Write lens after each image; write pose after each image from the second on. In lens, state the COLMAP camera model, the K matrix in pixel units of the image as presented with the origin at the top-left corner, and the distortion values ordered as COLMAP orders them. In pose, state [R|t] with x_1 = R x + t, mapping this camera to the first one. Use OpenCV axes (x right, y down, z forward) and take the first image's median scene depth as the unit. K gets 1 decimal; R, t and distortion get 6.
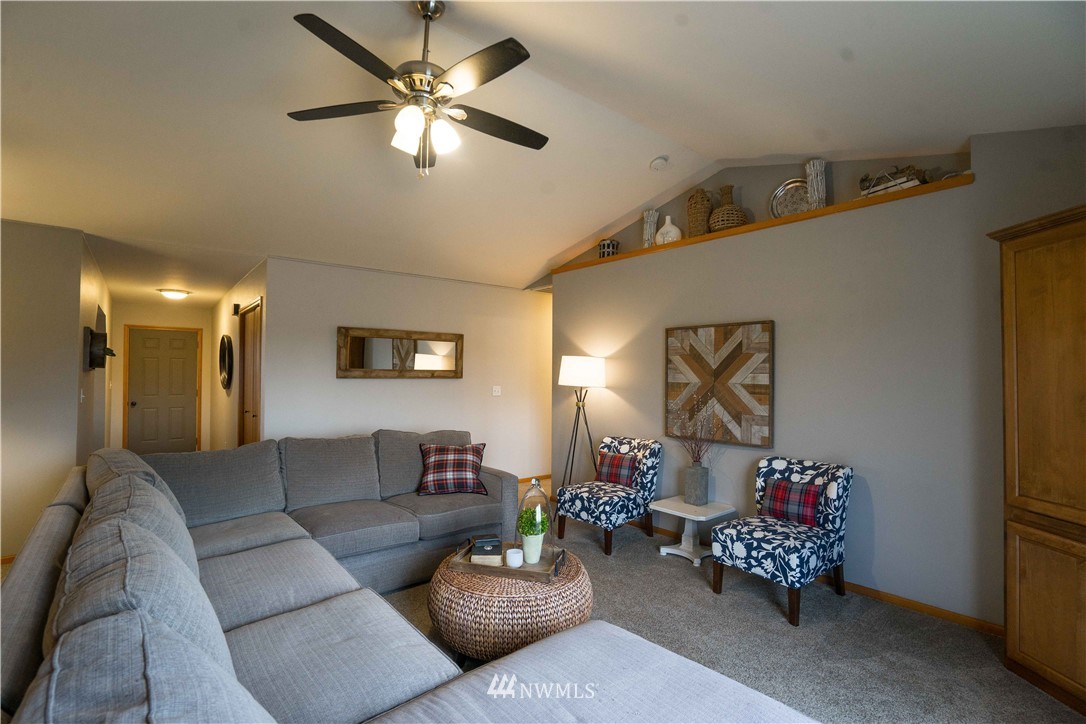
lens RADIAL K [[501.2, 0, 537.3], [0, 501.2, 362.1], [0, 0, 1]] dist [-0.053646, 0.022451]
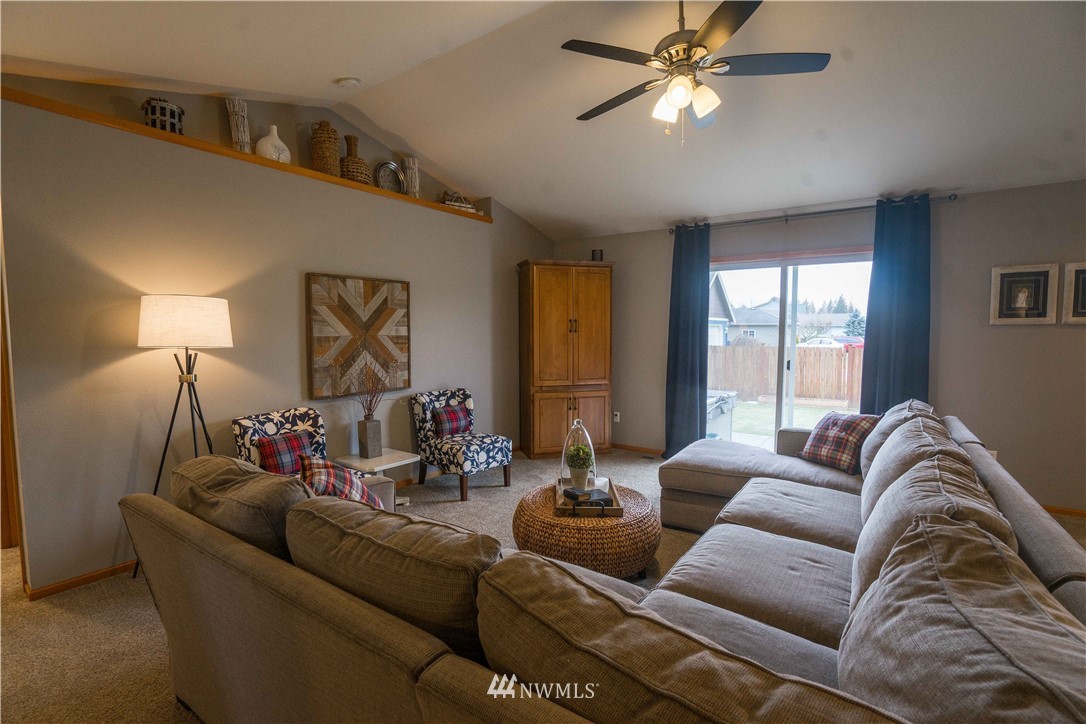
lens RADIAL K [[501.2, 0, 537.3], [0, 501.2, 362.1], [0, 0, 1]] dist [-0.053646, 0.022451]
pose [[-0.252697, -0.070083, 0.965004, -0.759639], [-0.024010, 0.997520, 0.066157, 0.021566], [-0.967247, -0.006452, -0.253753, 0.979989]]
